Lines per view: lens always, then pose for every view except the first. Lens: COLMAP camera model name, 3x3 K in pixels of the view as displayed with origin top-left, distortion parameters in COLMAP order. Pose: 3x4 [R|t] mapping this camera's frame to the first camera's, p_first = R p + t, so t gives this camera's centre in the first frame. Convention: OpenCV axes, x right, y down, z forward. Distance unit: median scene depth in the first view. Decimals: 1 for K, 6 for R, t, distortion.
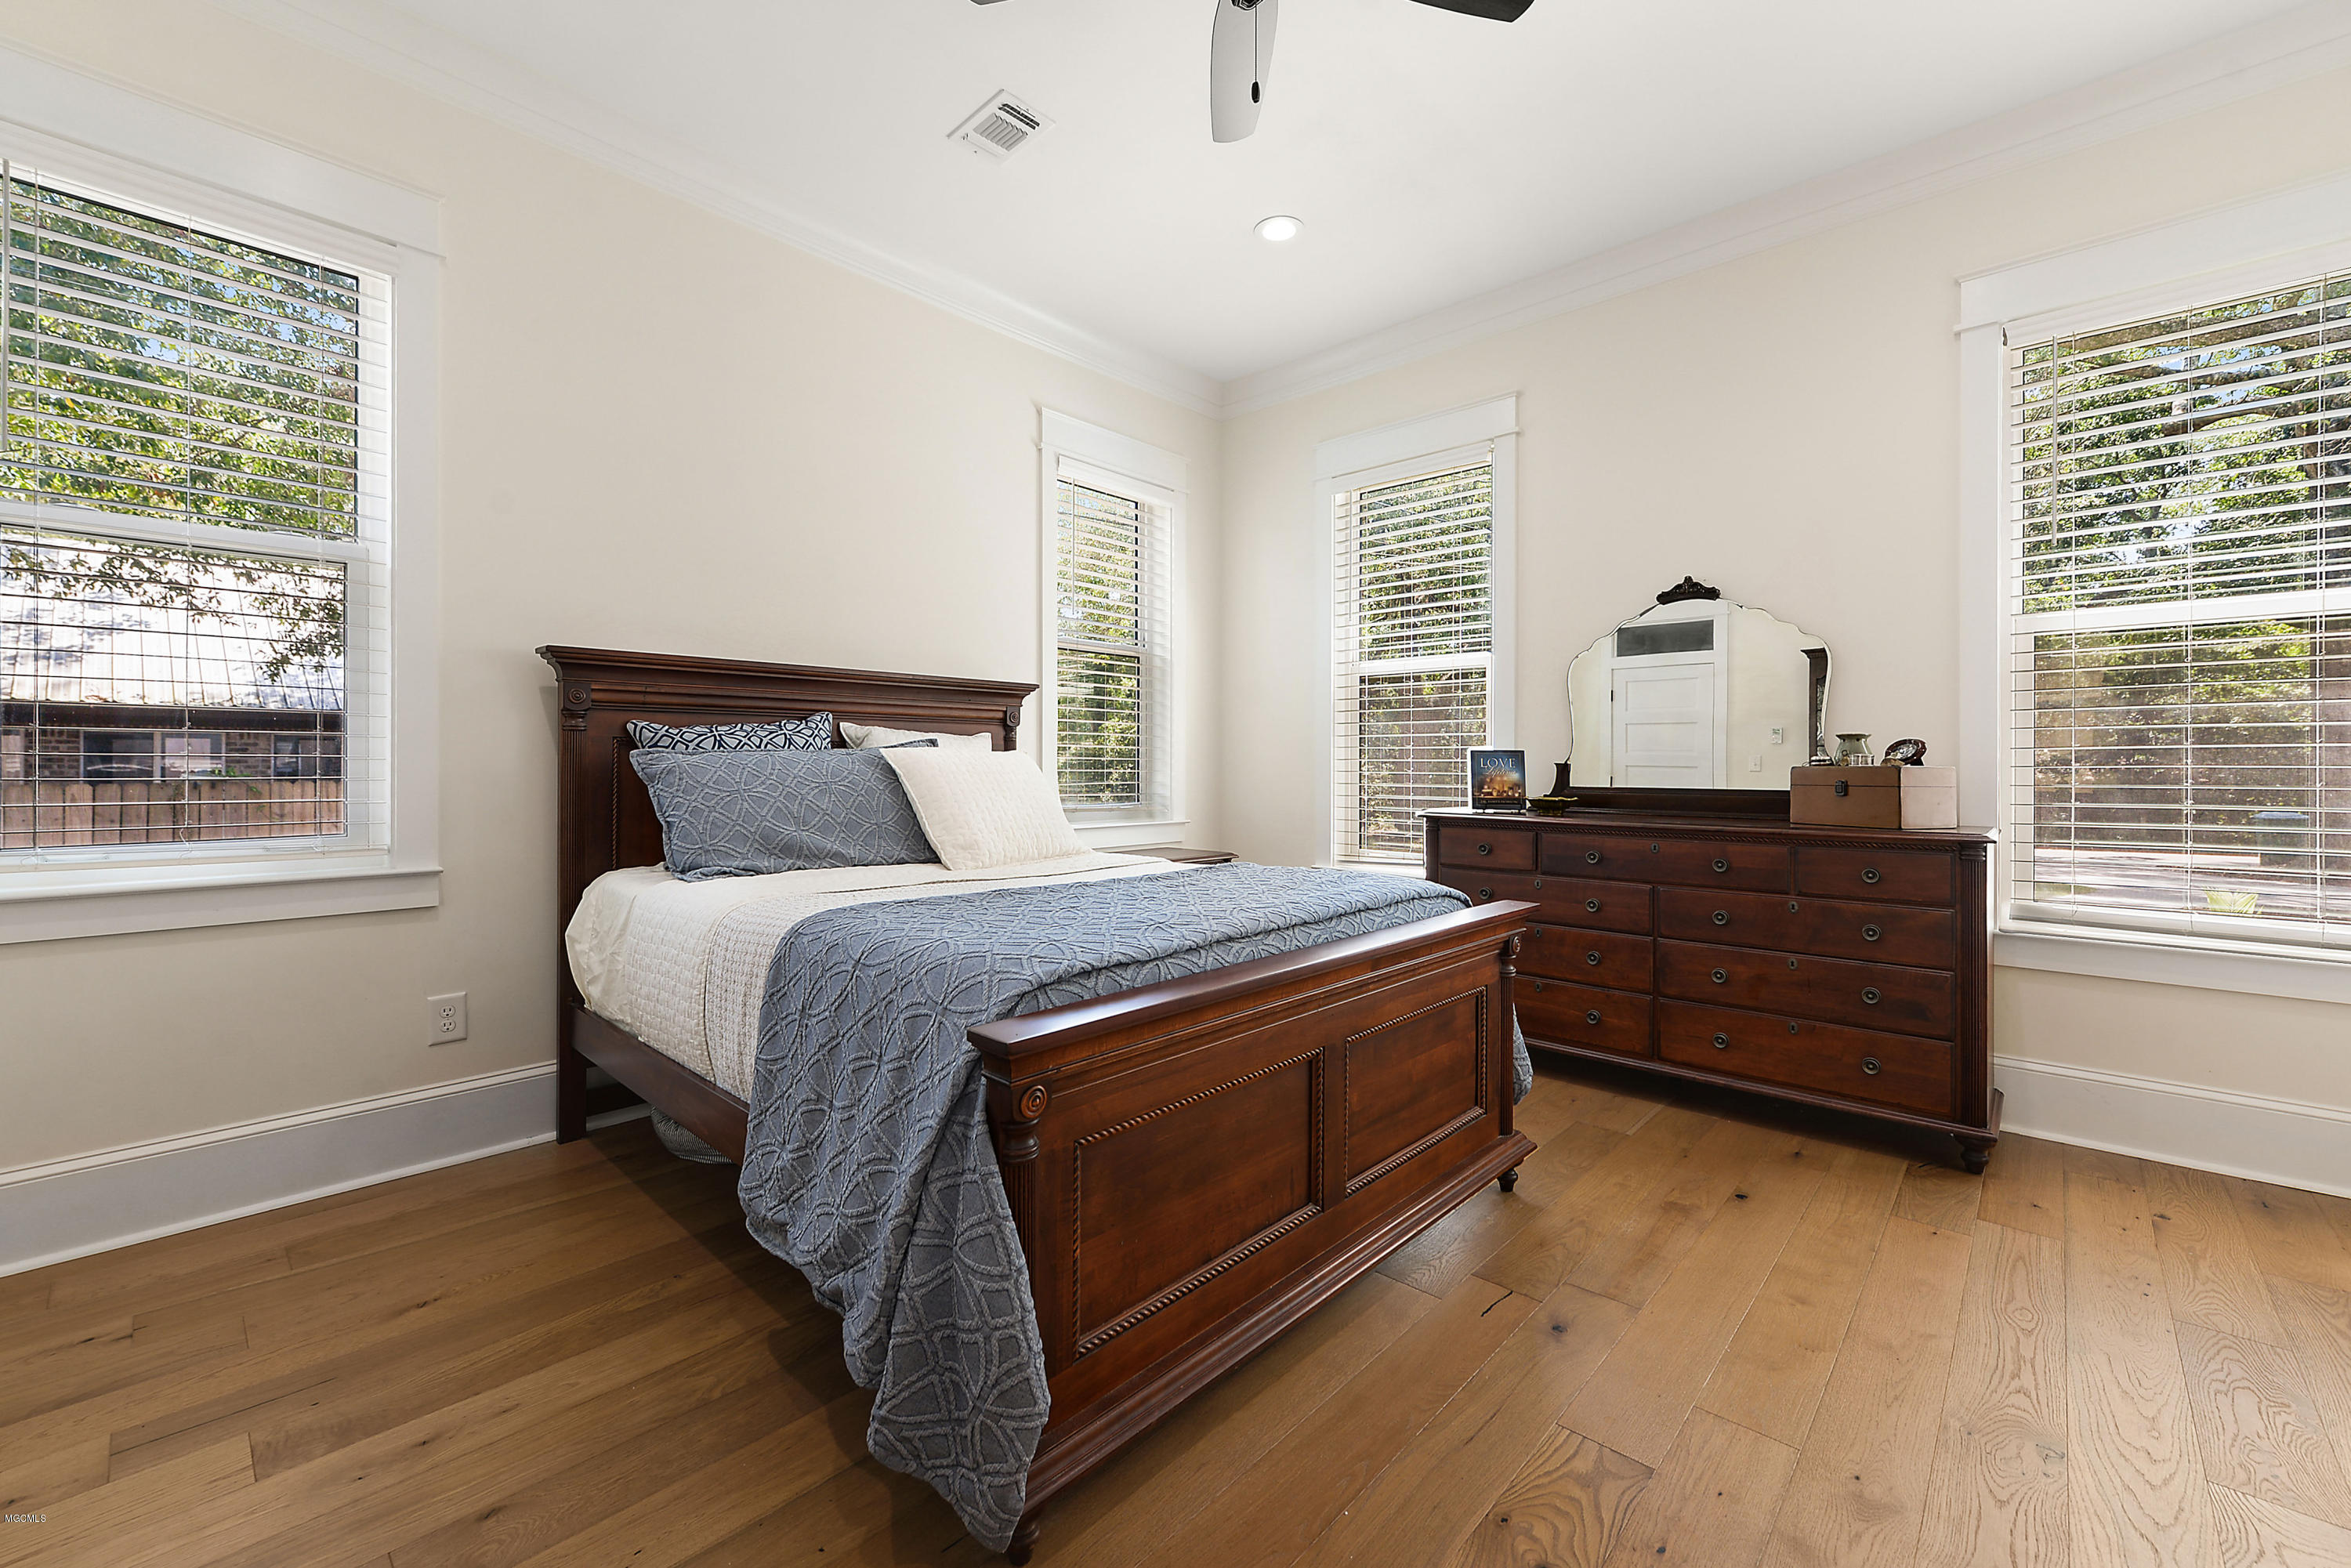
lens RADIAL K [[936.7, 0, 1171.3], [0, 936.7, 771.3], [0, 0, 1]] dist [0.001014, 0.000105]
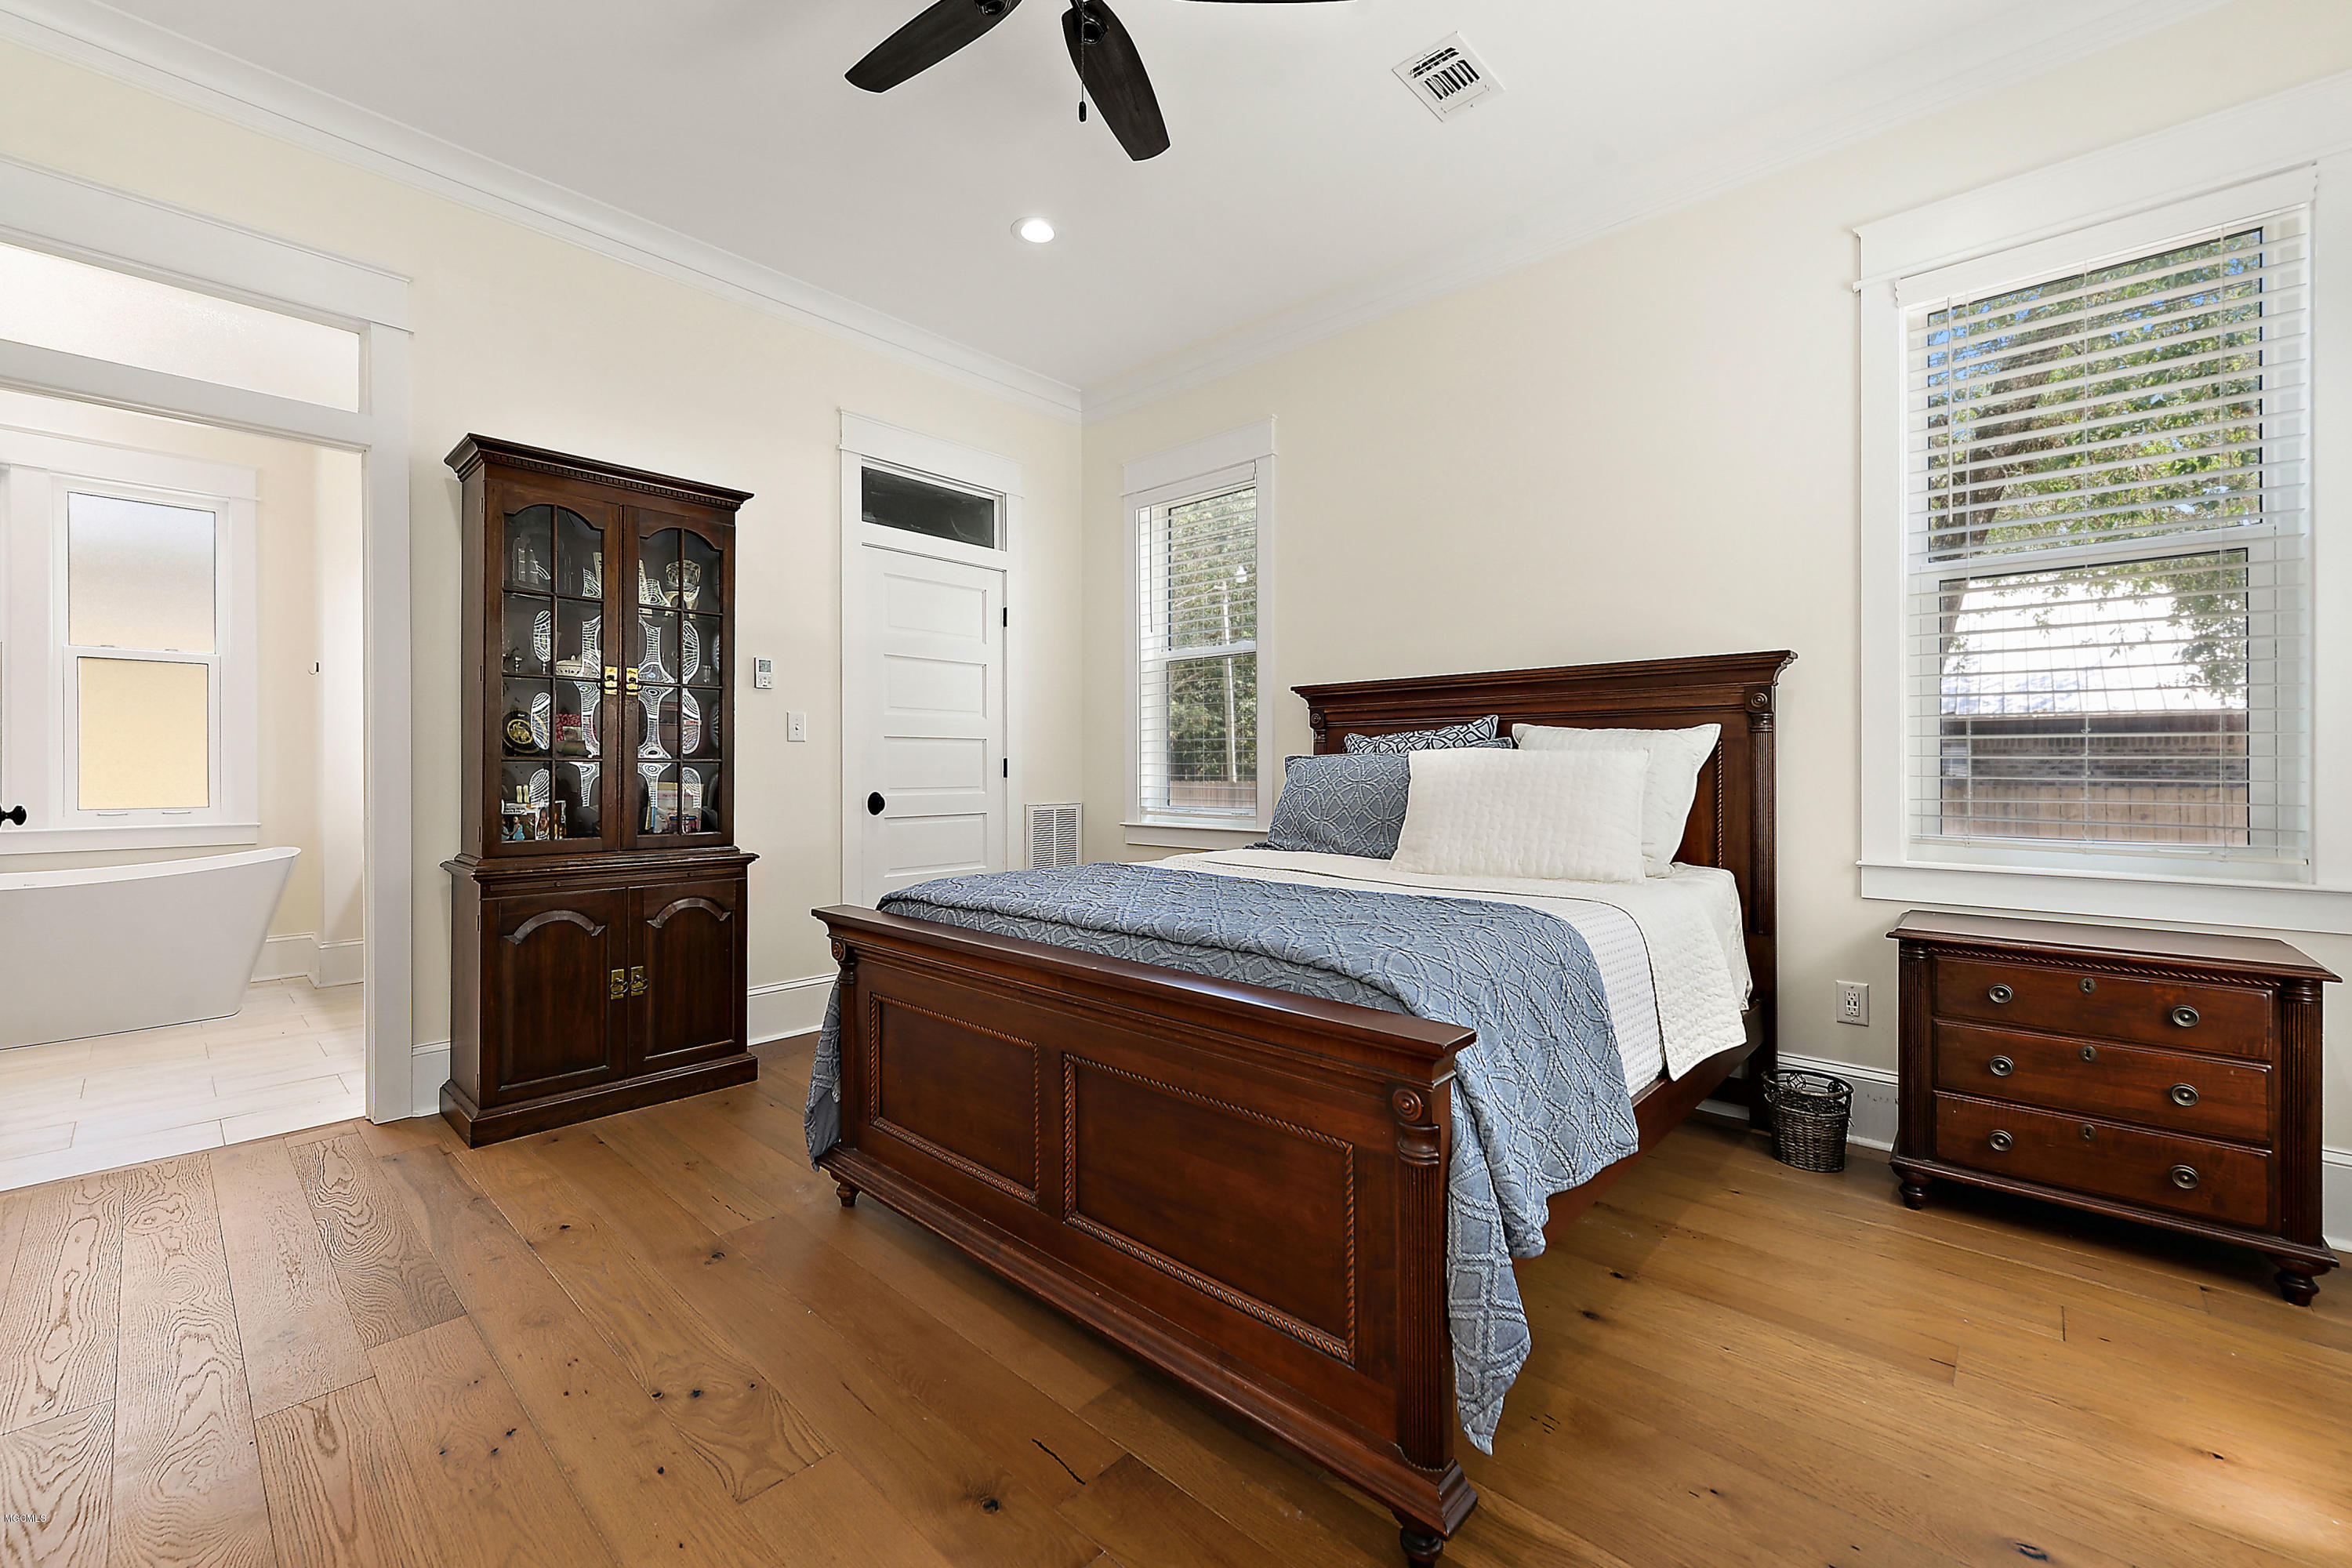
lens RADIAL K [[950.7, 0, 1173.9], [0, 950.7, 764.9], [0, 0, 1]] dist [0.013475, 0.000107]
pose [[0.010669, -0.004834, -0.999931, 0.794774], [-0.004884, 0.999976, -0.004886, -0.001855], [0.999931, 0.004936, 0.010645, 0.755959]]
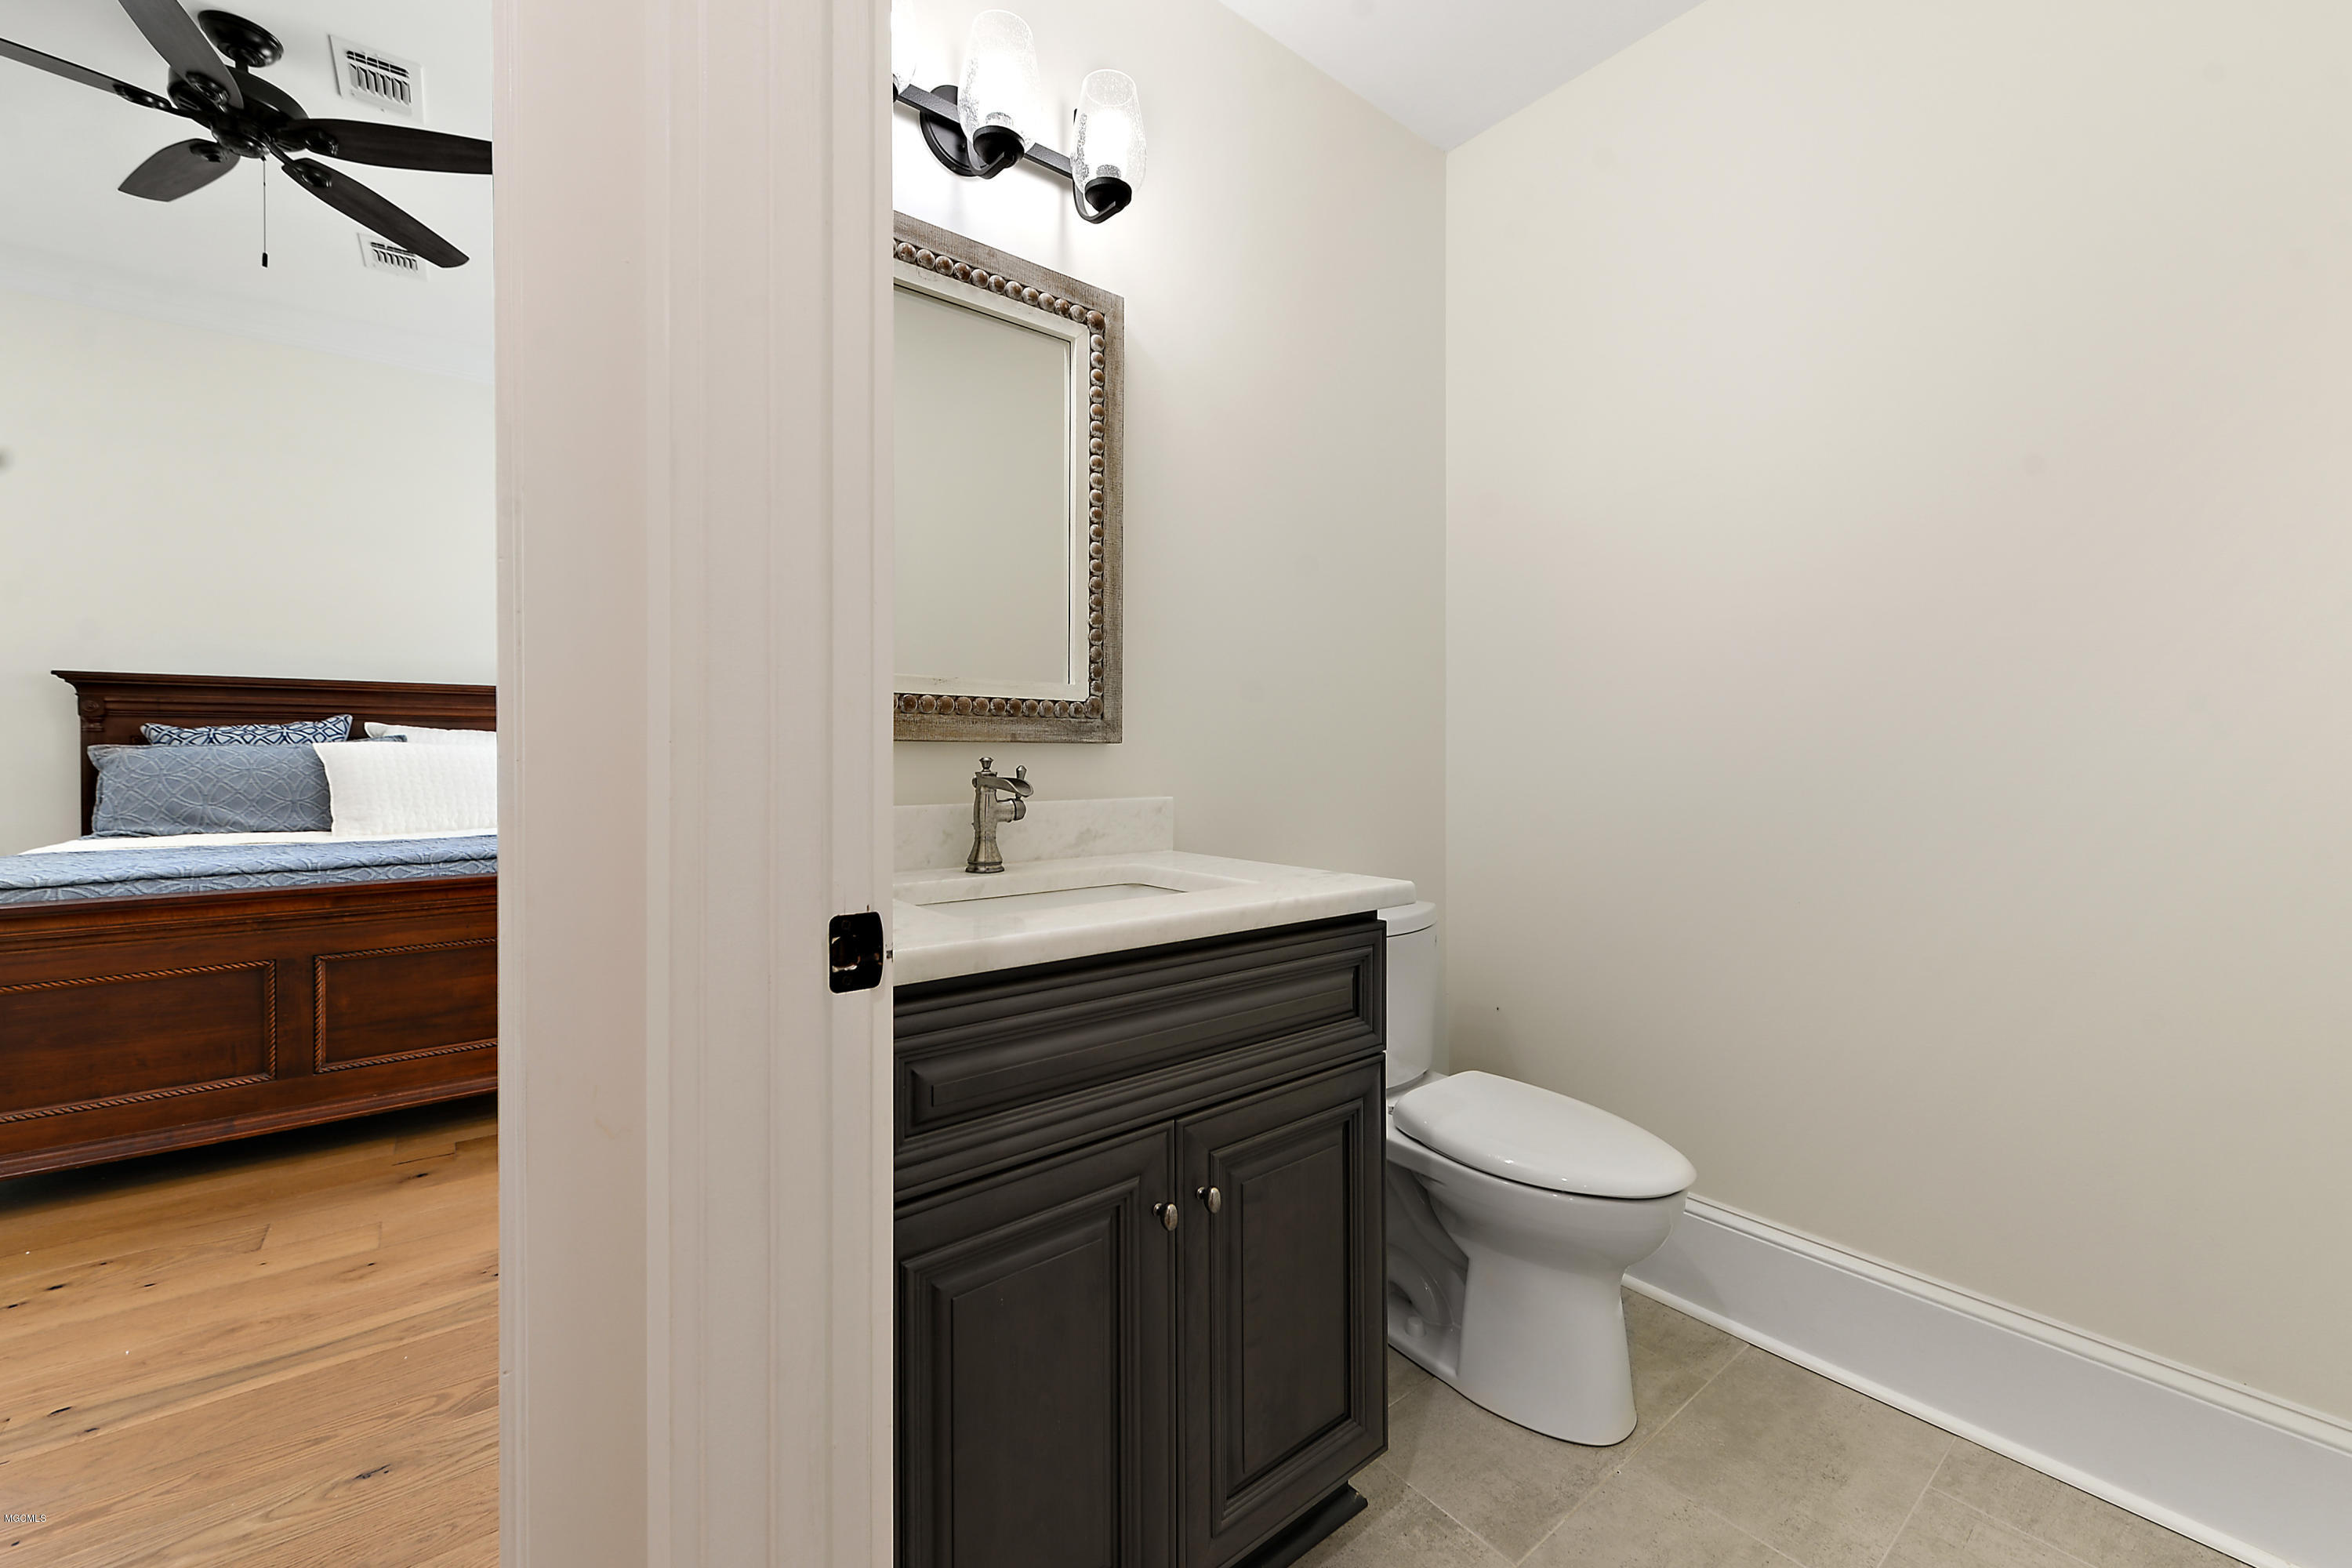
lens RADIAL K [[928.7, 0, 1162.8], [0, 928.7, 762.8], [0, 0, 1]] dist [0.001463, 0.000363]
pose [[0.987601, -0.004098, -0.156931, 1.103073], [0.003987, 0.999992, -0.001025, 0.009496], [0.156934, 0.000386, 0.987609, -0.092071]]
